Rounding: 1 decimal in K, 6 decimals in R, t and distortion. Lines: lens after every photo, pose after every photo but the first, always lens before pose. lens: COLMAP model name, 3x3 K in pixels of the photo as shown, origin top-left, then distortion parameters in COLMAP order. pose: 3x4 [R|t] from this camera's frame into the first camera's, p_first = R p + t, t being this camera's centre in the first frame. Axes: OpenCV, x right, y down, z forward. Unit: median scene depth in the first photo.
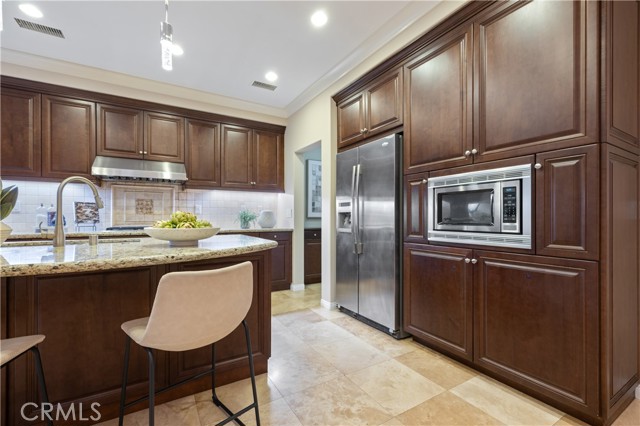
lens RADIAL K [[276.8, 0, 317.5], [0, 276.8, 217.4], [0, 0, 1]] dist [-0.000202, 0.000321]
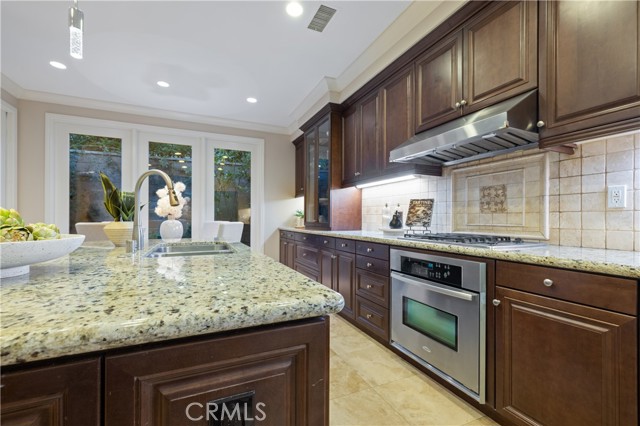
lens RADIAL K [[276.8, 0, 317.5], [0, 276.8, 217.4], [0, 0, 1]] dist [-0.000202, 0.000321]
pose [[-0.110277, -0.003824, -0.993894, -0.038614], [-0.003448, 0.999988, -0.003465, 0.000206], [0.993895, 0.003045, -0.110289, 0.773694]]
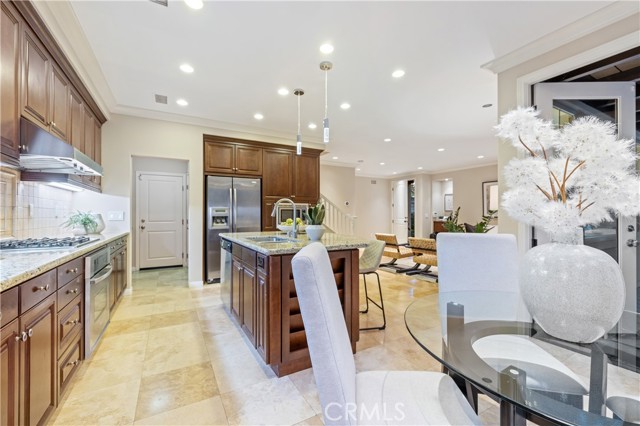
lens RADIAL K [[265.7, 0, 318.9], [0, 265.7, 210.3], [0, 0, 1]] dist [-0.000291, 0.000095]
pose [[0.014887, 0.012375, 0.999813, -1.234759], [0.003087, 0.999918, -0.012422, -0.024180], [-0.999884, 0.003271, 0.014848, 0.371215]]
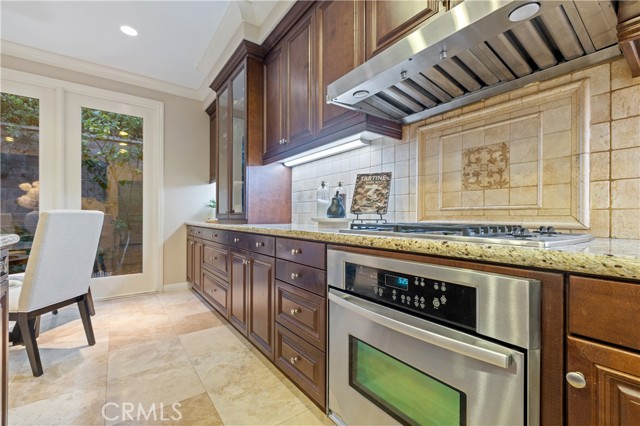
lens RADIAL K [[276.8, 0, 317.5], [0, 276.8, 217.4], [0, 0, 1]] dist [-0.000202, 0.000321]
pose [[0.102139, 0.003719, -0.994763, -0.323053], [-0.002471, 0.999991, 0.003485, 0.025451], [0.994767, 0.002102, 0.102147, 0.818760]]
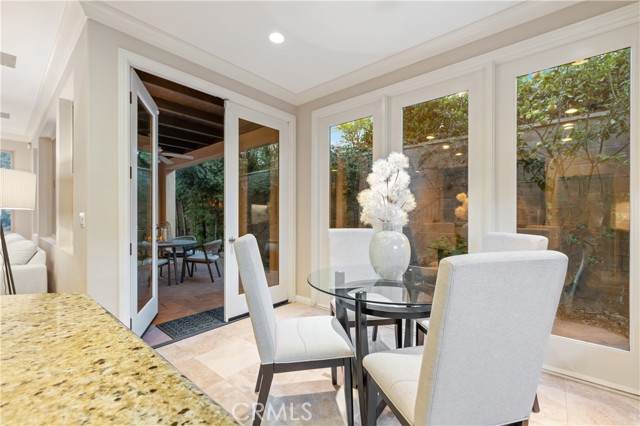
lens RADIAL K [[276.8, 0, 317.5], [0, 276.8, 217.4], [0, 0, 1]] dist [-0.000202, 0.000321]
pose [[-0.941965, 0.002583, -0.335700, -0.675799], [0.002236, 0.999996, 0.001420, -0.015393], [0.335703, 0.000587, -0.941968, 0.576699]]
